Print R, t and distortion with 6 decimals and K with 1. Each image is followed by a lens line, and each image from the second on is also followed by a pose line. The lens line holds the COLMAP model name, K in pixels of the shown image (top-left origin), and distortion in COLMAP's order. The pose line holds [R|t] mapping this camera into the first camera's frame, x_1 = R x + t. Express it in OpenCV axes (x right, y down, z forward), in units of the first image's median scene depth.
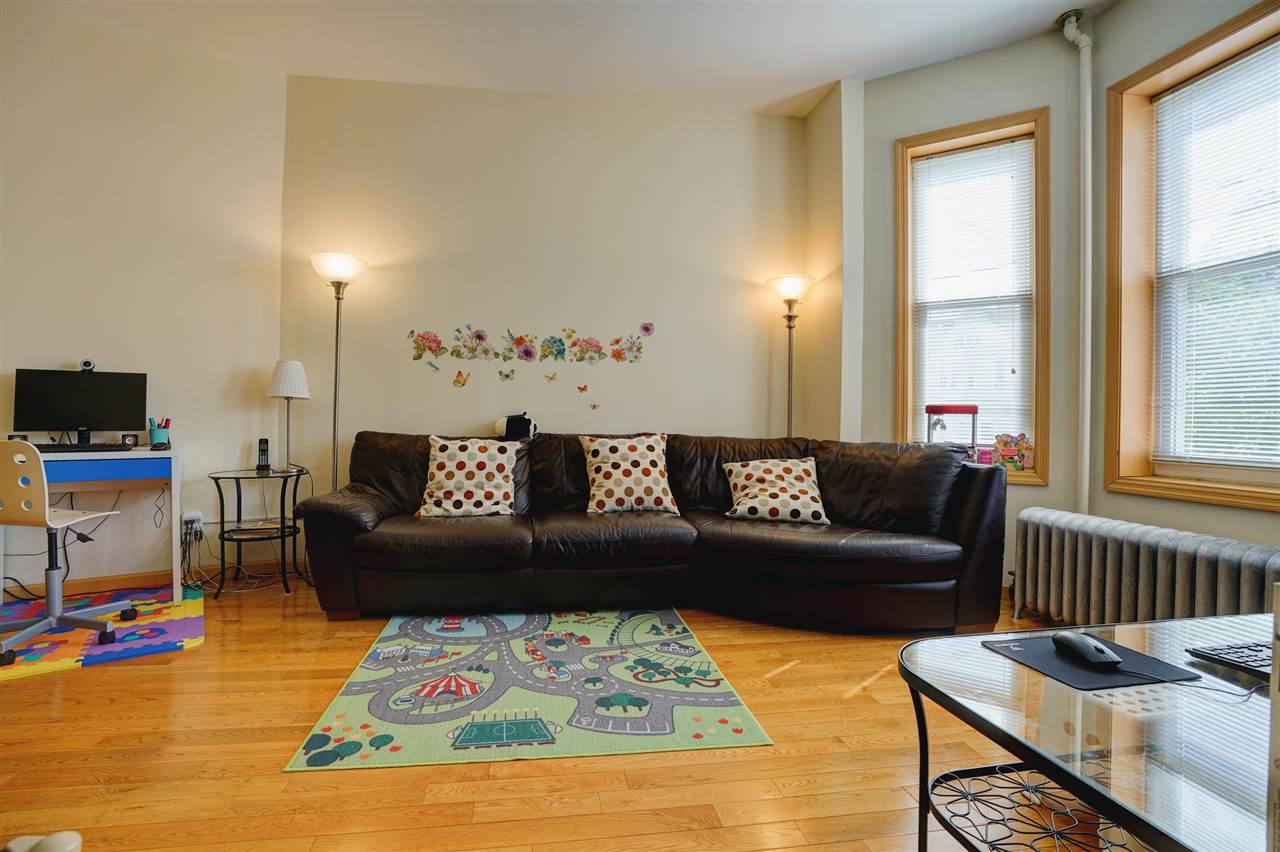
lens RADIAL K [[596.5, 0, 602.7], [0, 596.5, 418.8], [0, 0, 1]] dist [-0.043869, 0.006450]
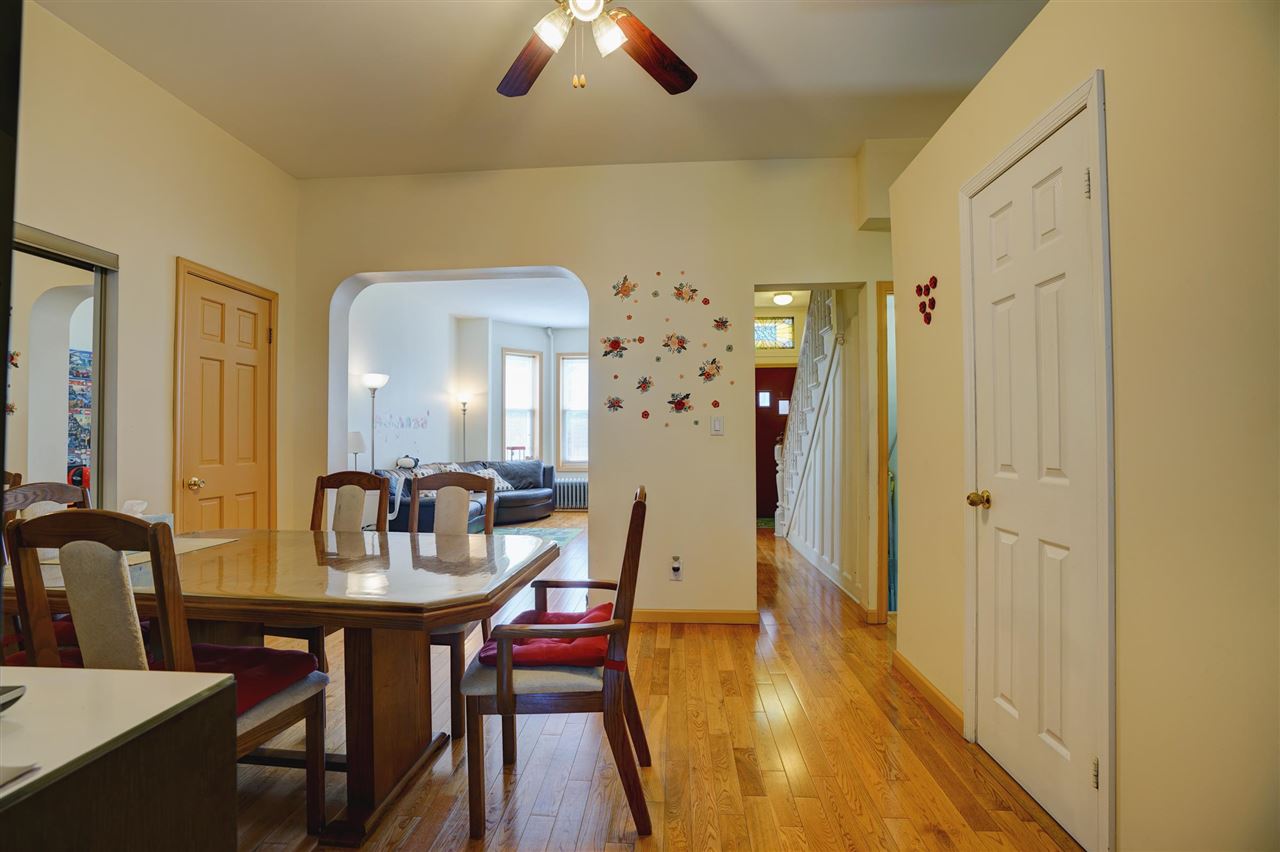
lens RADIAL K [[596.5, 0, 638.9], [0, 596.5, 436.9], [0, 0, 1]] dist [-0.043869, 0.006450]
pose [[0.215269, -0.011663, 0.976485, -2.590366], [0.012249, 0.999882, 0.009243, -0.111275], [-0.976478, 0.009971, 0.215387, -0.246361]]
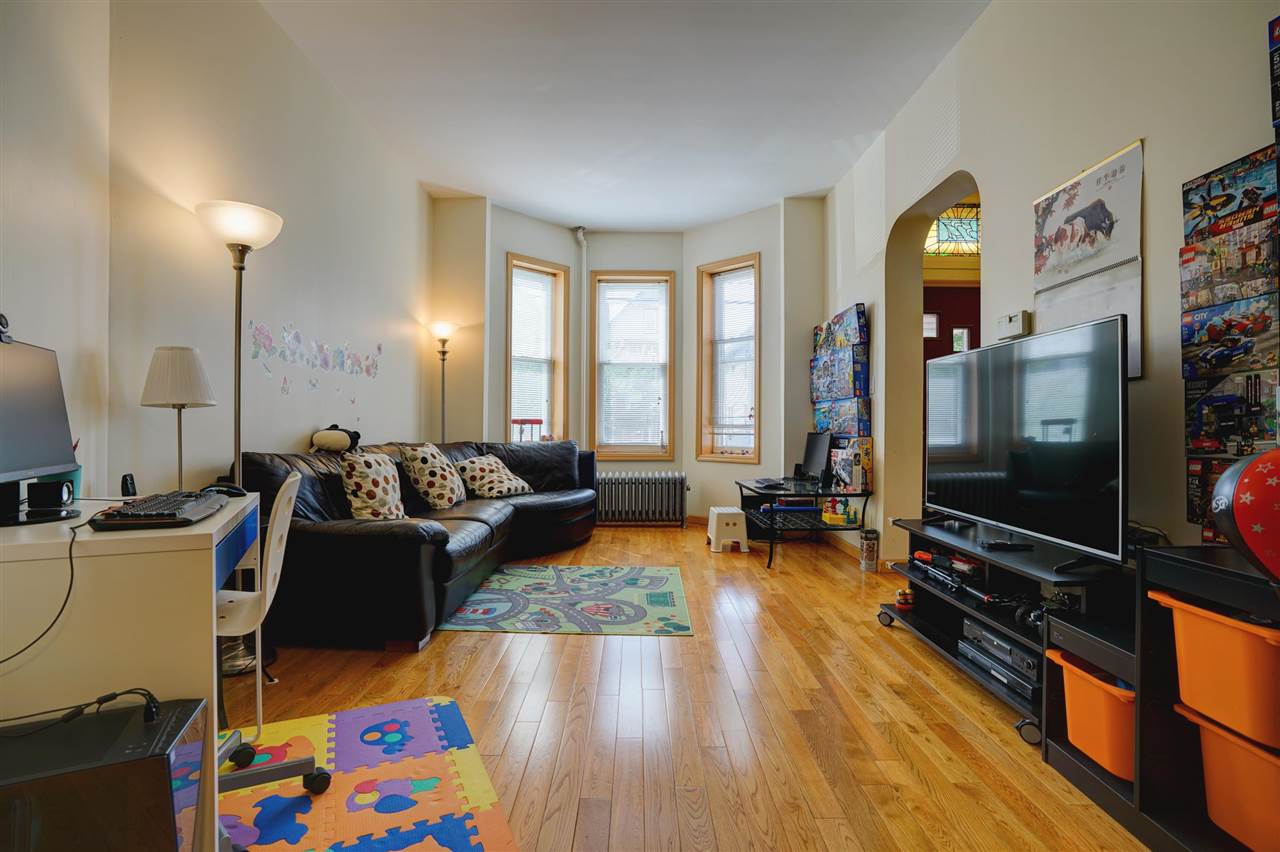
lens RADIAL K [[607.2, 0, 630.0], [0, 607.2, 423.6], [0, 0, 1]] dist [-0.005054, 0.000158]
pose [[0.159054, -0.005015, 0.987257, -1.381833], [0.003980, 0.999982, 0.004439, -0.021181], [-0.987262, 0.003224, 0.159072, 0.522844]]
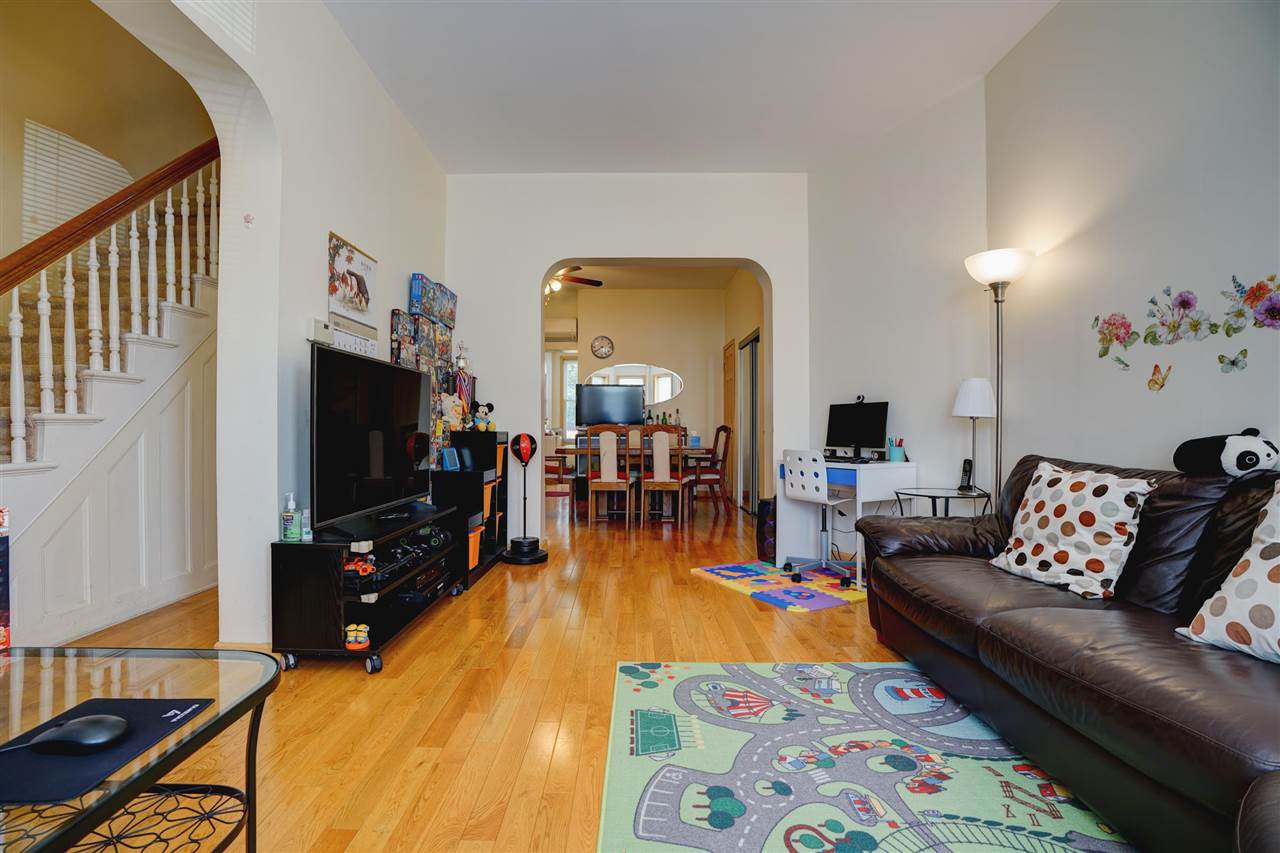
lens RADIAL K [[596.5, 0, 636.8], [0, 596.5, 428.8], [0, 0, 1]] dist [-0.043869, 0.006450]
pose [[-0.137311, -0.014100, -0.990428, 0.601878], [-0.007283, 0.999886, -0.013226, -0.000496], [0.990501, 0.005397, -0.137398, 0.739096]]
